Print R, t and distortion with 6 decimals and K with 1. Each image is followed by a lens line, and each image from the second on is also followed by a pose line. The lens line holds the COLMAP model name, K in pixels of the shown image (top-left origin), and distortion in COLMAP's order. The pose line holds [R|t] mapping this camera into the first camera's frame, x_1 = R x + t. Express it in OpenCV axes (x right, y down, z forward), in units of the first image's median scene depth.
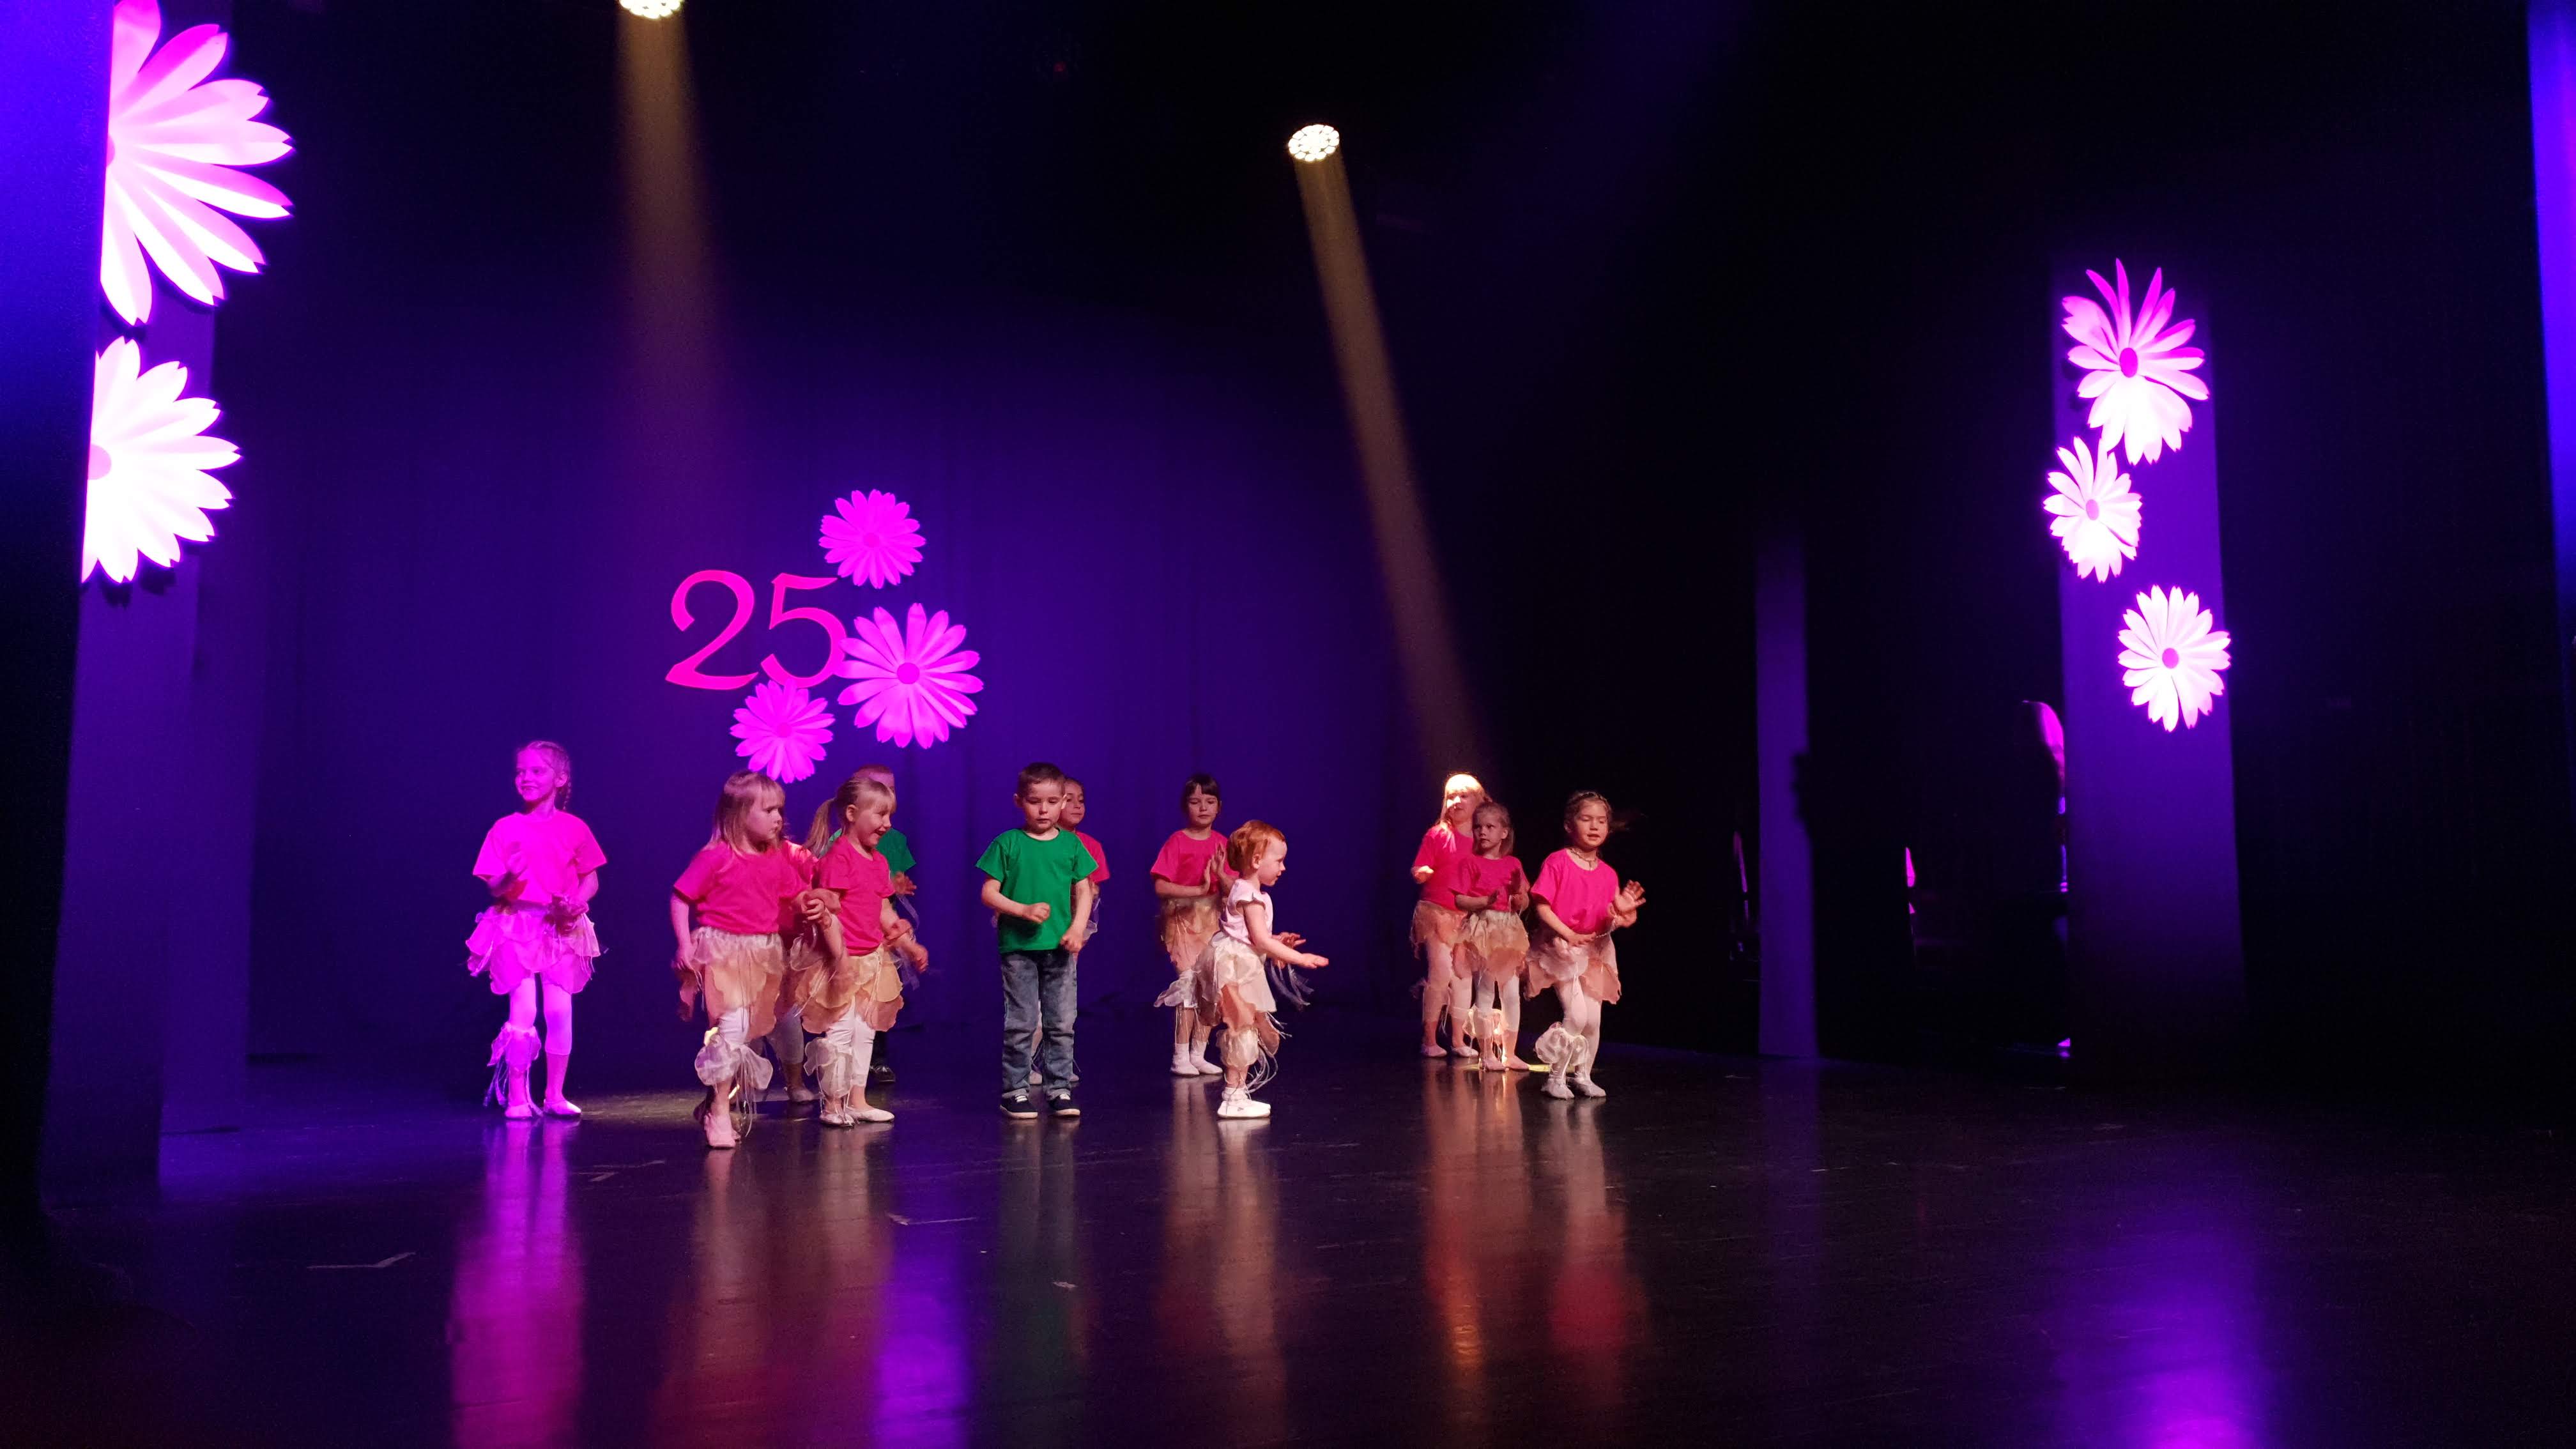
lens RADIAL K [[2005.3, 0, 1315.5], [0, 2005.3, 725.4], [0, 0, 1]] dist [0.100692, -0.091635]
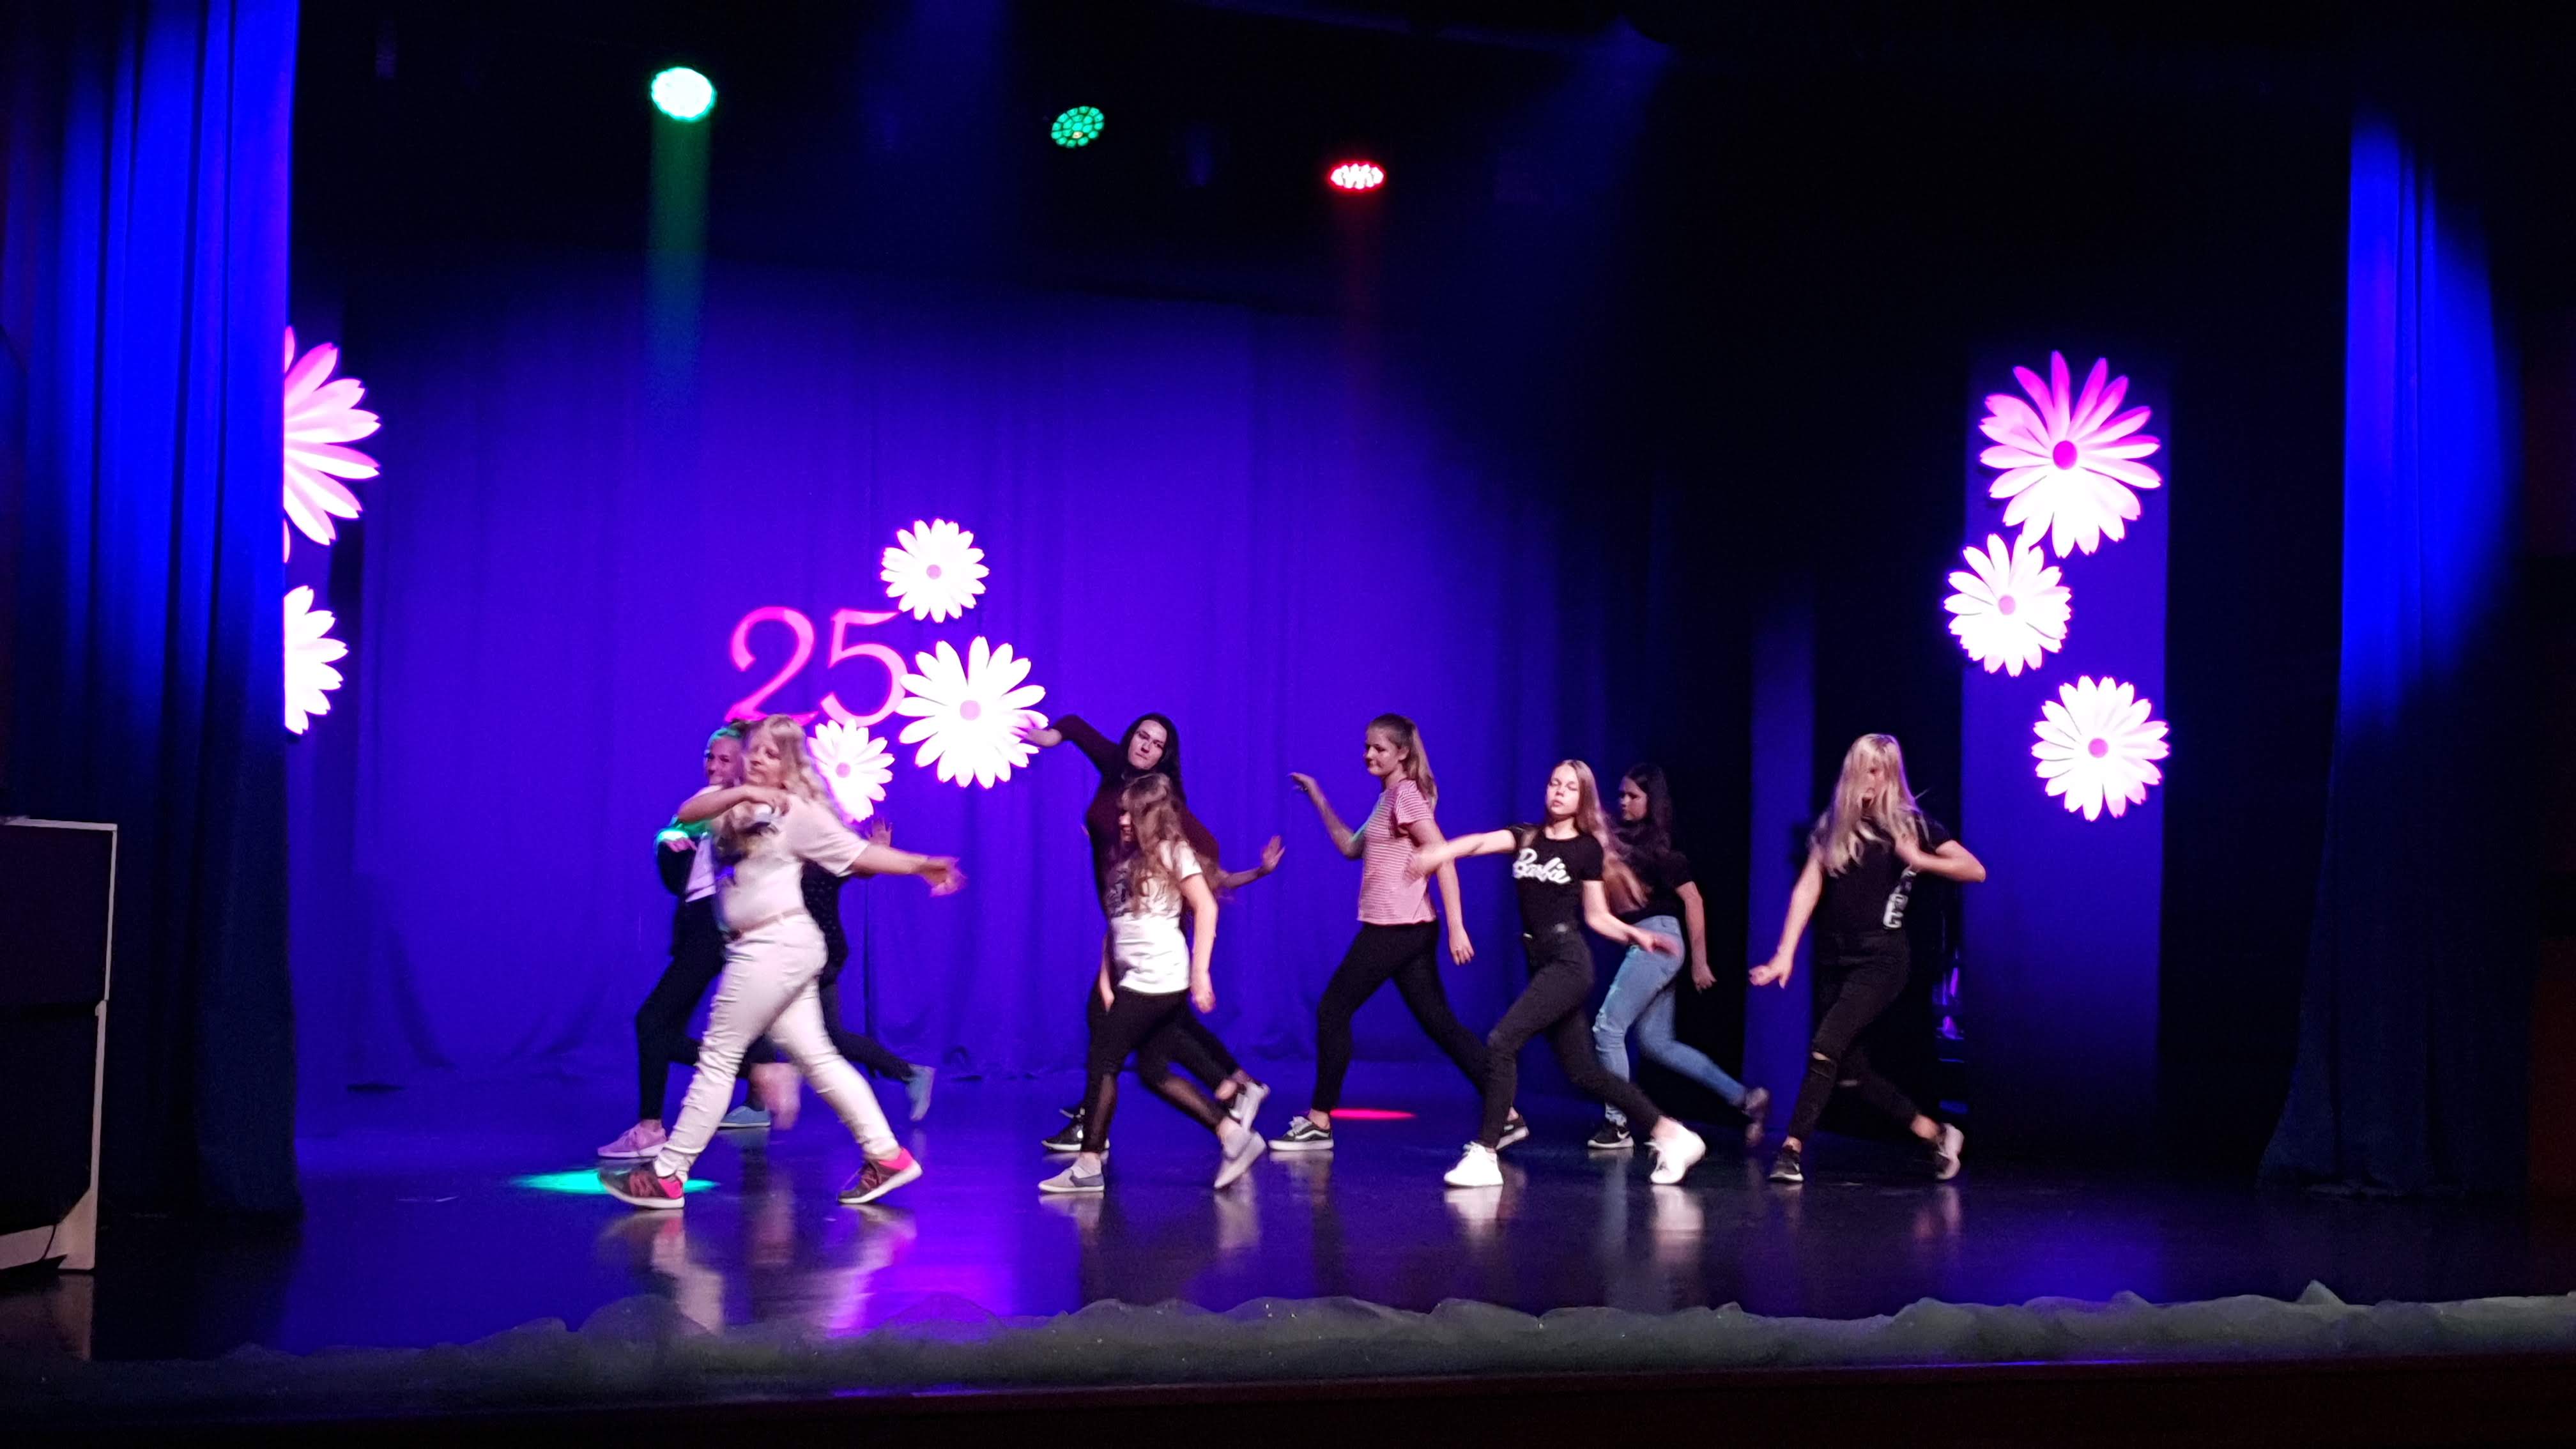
lens RADIAL K [[3183.9, 0, 1288.0], [0, 3183.9, 724.5], [0, 0, 1]] dist [0.410842, -0.927051]
pose [[0.983089, 0.008596, -0.182927, 0.316456], [-0.003145, 0.999543, 0.030066, -0.091424], [0.183102, -0.028983, 0.982667, -0.662174]]
